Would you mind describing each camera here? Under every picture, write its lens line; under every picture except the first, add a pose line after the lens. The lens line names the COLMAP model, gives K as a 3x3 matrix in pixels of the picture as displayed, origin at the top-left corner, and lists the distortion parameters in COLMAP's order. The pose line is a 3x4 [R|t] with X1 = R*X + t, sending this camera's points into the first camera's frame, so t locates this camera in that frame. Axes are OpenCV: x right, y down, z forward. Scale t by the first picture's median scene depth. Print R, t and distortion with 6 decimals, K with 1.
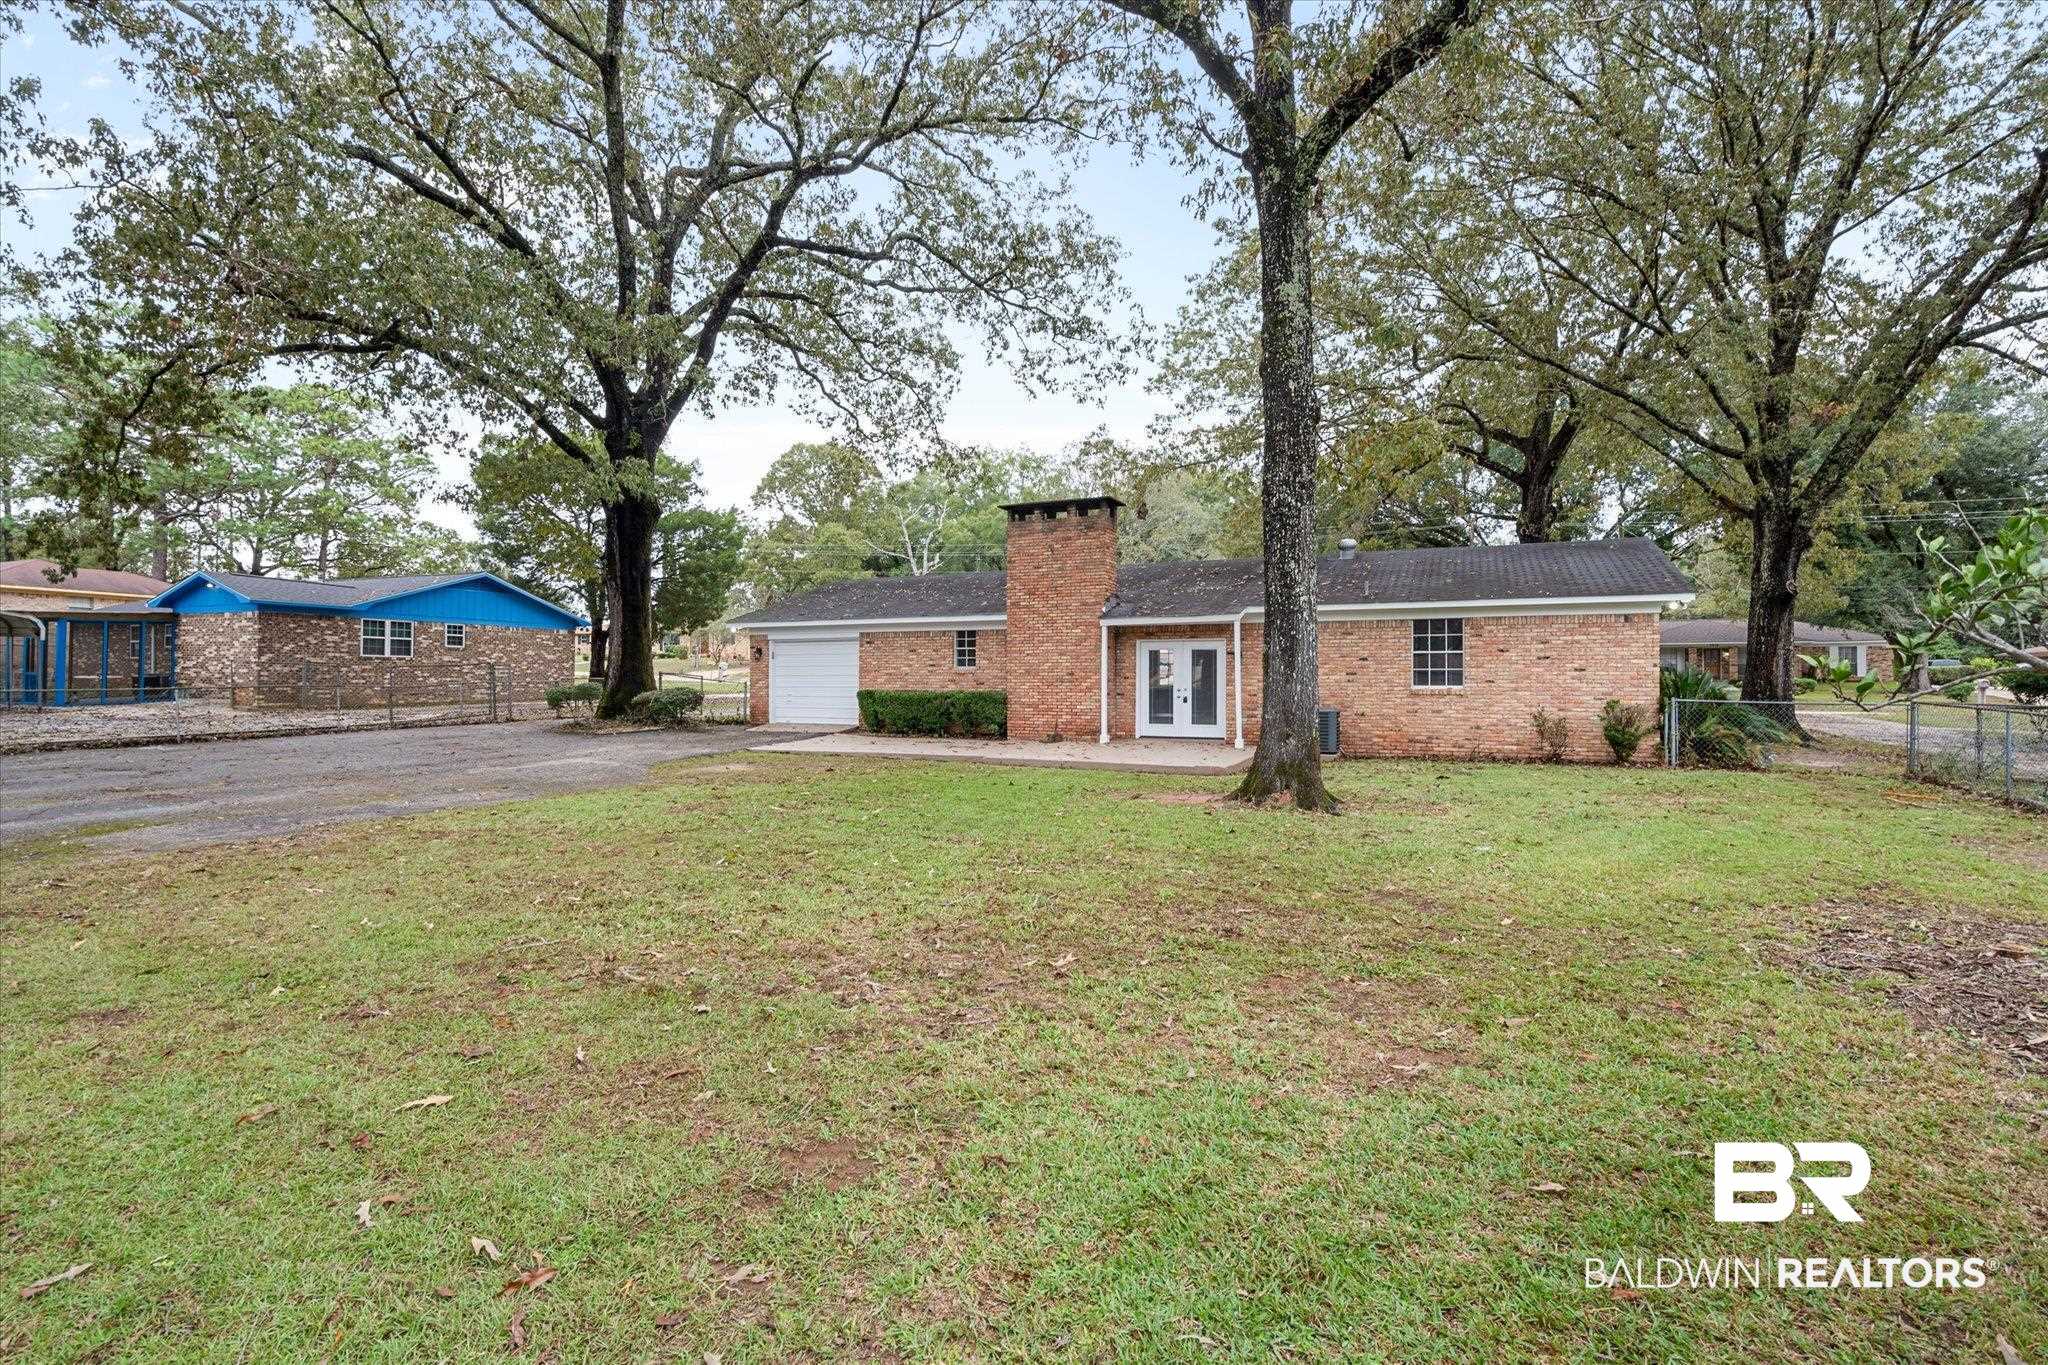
lens RADIAL K [[937.8, 0, 1019.0], [0, 937.8, 679.1], [0, 0, 1]] dist [-0.001463, 0.000562]
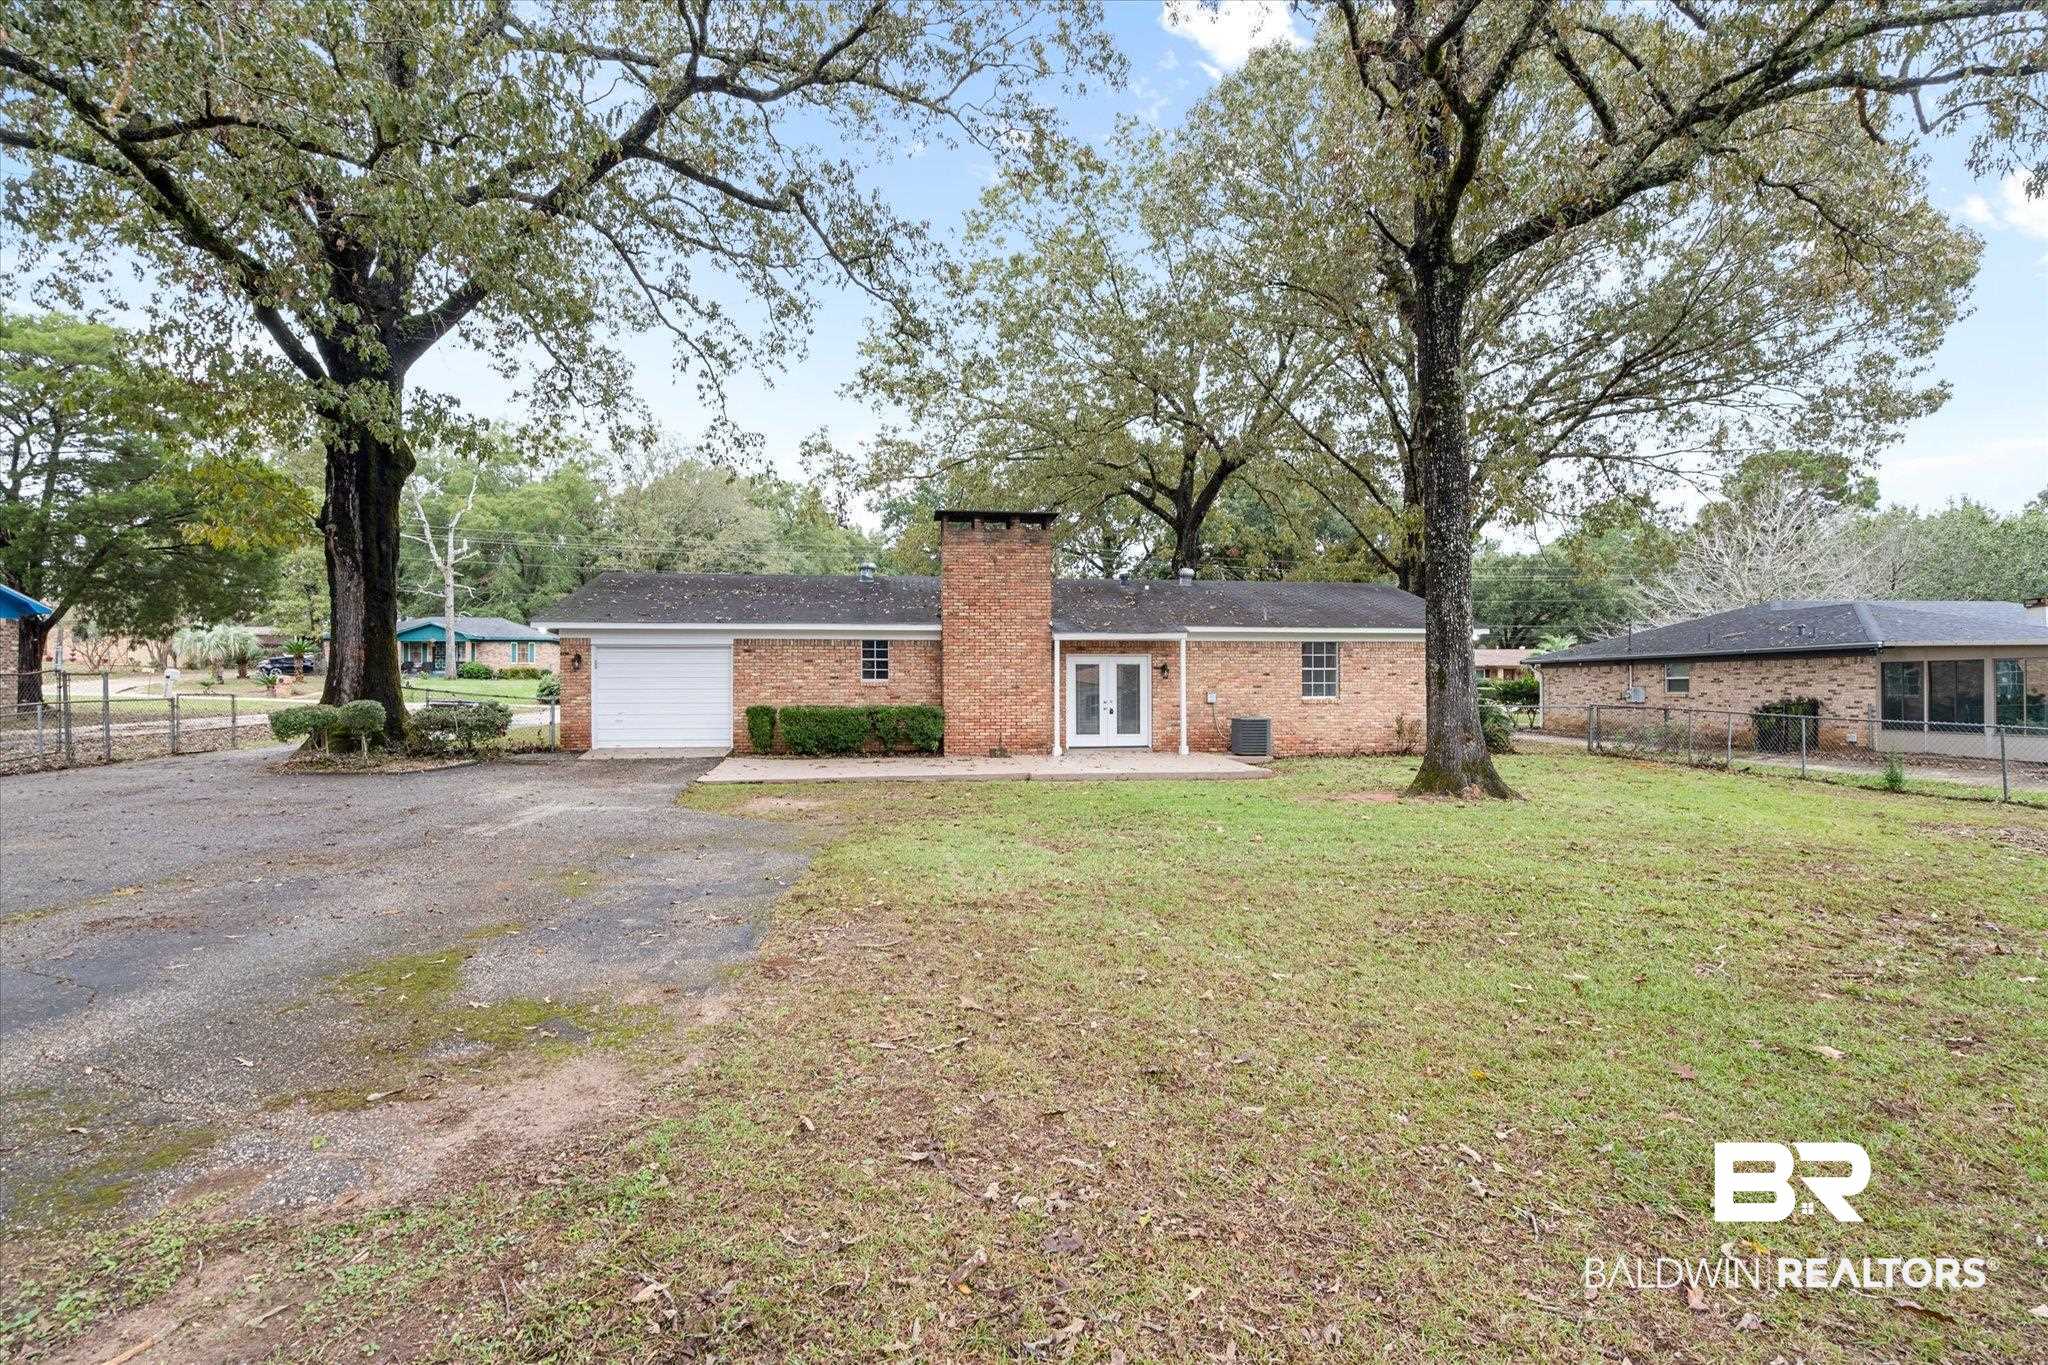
lens RADIAL K [[937.8, 0, 1027.6], [0, 937.8, 686.1], [0, 0, 1]] dist [-0.001463, 0.000562]
pose [[0.834314, -0.001551, 0.551287, -0.465181], [0.003947, 0.999987, -0.003161, -0.003267], [-0.551275, 0.004813, 0.834310, 0.156505]]
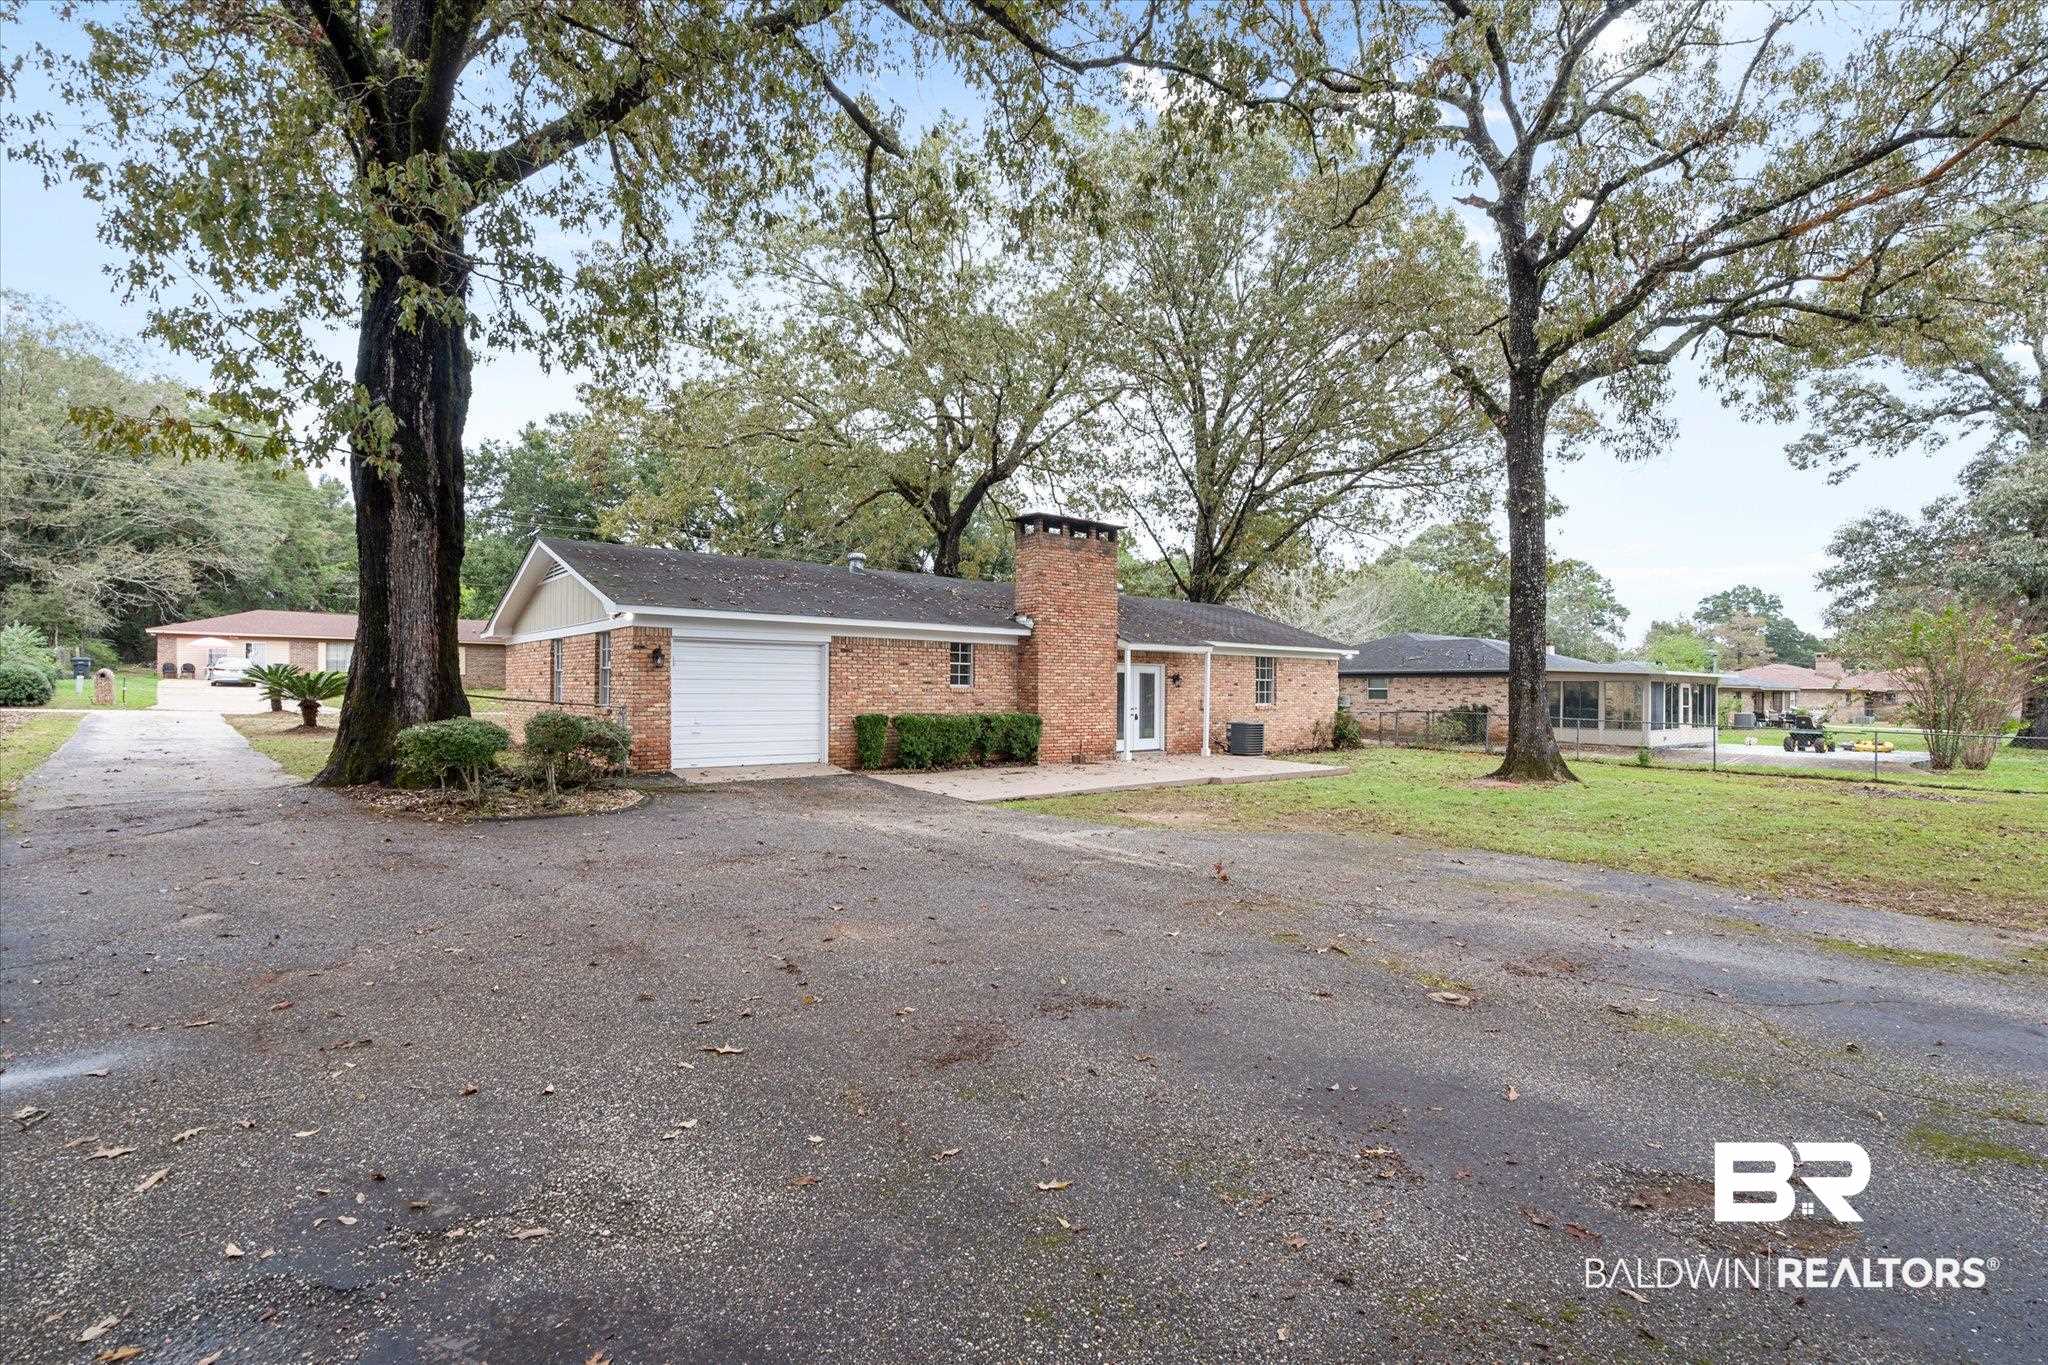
lens RADIAL K [[937.8, 0, 1019.1], [0, 937.8, 680.0], [0, 0, 1]] dist [-0.001463, 0.000562]
pose [[0.420991, 0.012934, 0.906973, -0.861809], [-0.004661, 0.999916, -0.012096, -0.007835], [-0.907053, 0.000865, 0.421016, 0.621450]]
